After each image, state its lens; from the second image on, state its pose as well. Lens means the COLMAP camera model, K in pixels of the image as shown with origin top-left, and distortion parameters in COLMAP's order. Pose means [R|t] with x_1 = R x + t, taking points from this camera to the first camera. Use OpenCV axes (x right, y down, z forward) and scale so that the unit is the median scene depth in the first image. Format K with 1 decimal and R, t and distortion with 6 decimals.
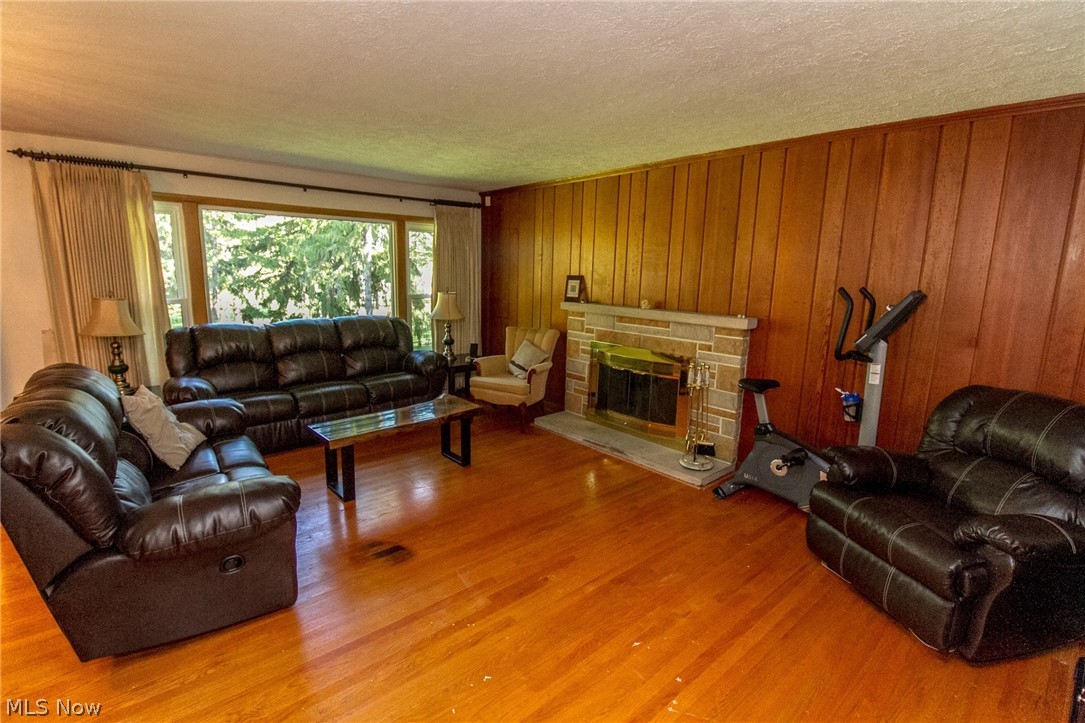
lens RADIAL K [[508.1, 0, 540.0], [0, 508.1, 358.4], [0, 0, 1]] dist [0.002078, -0.011340]
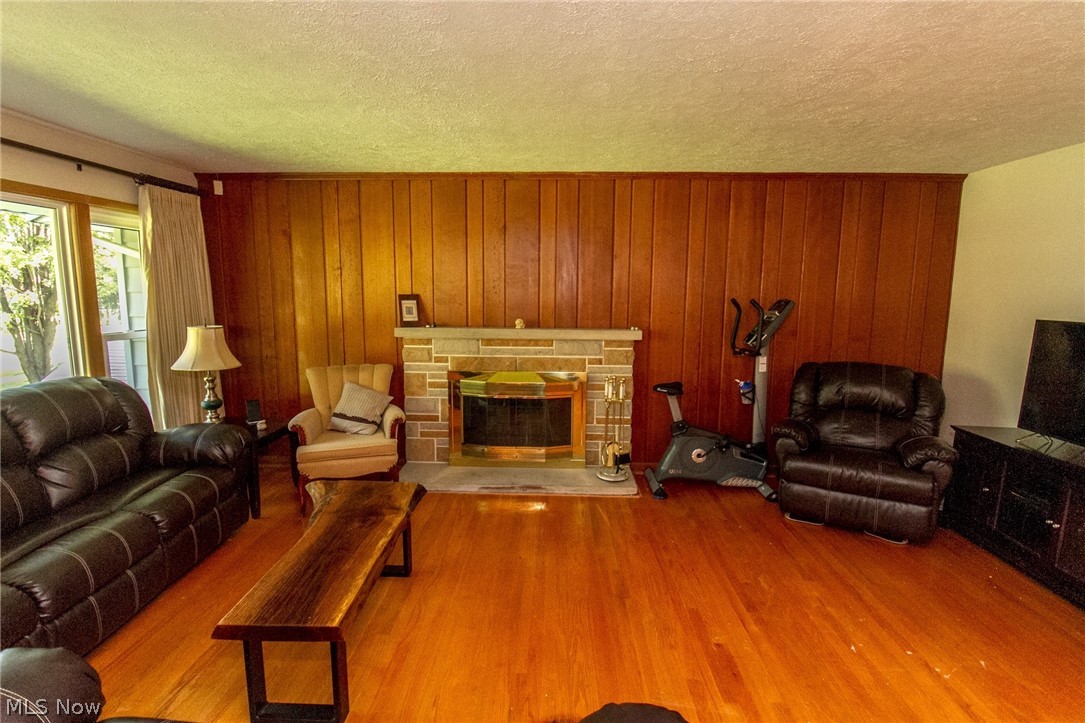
lens RADIAL K [[508.1, 0, 540.4], [0, 508.1, 356.7], [0, 0, 1]] dist [-0.000098, 0.000022]
pose [[0.678123, -0.113362, 0.726153, -0.437158], [0.134919, 0.990443, 0.028626, -0.066799], [-0.722458, 0.078560, 0.686937, 0.335285]]
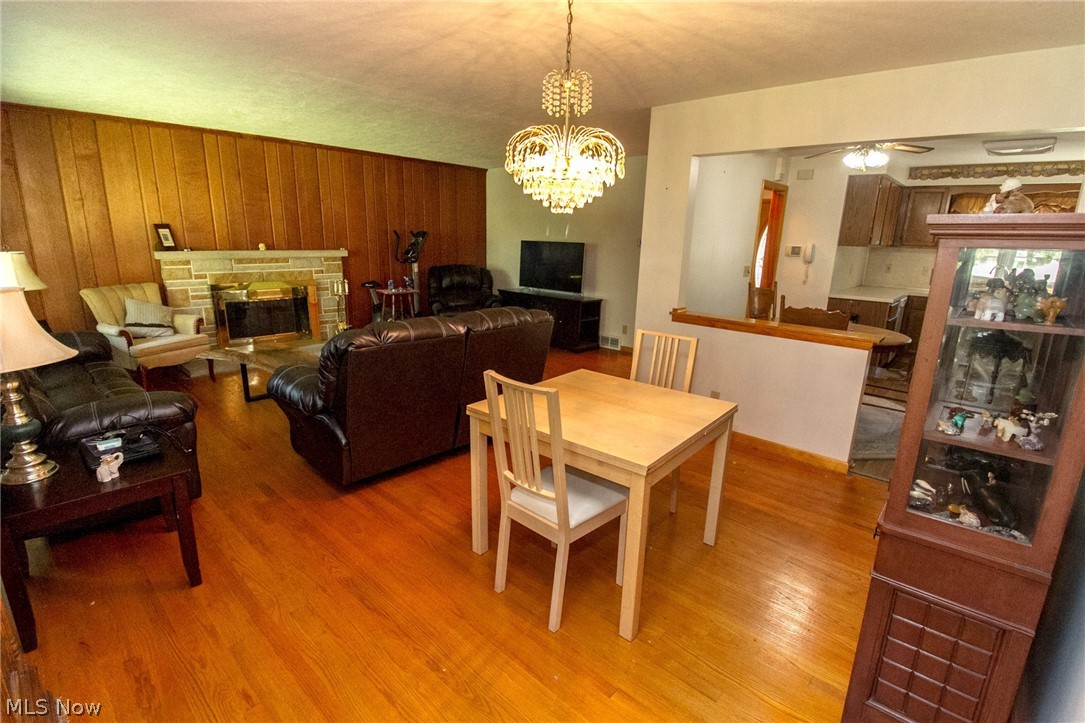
lens RADIAL K [[509.2, 0, 543.8], [0, 509.2, 359.7], [0, 0, 1]] dist [0.000890, -0.011233]
pose [[-0.127832, -0.265940, 0.955476, -1.166290], [0.142901, 0.948389, 0.283086, -0.096470], [-0.981447, 0.172726, -0.083232, 0.448507]]
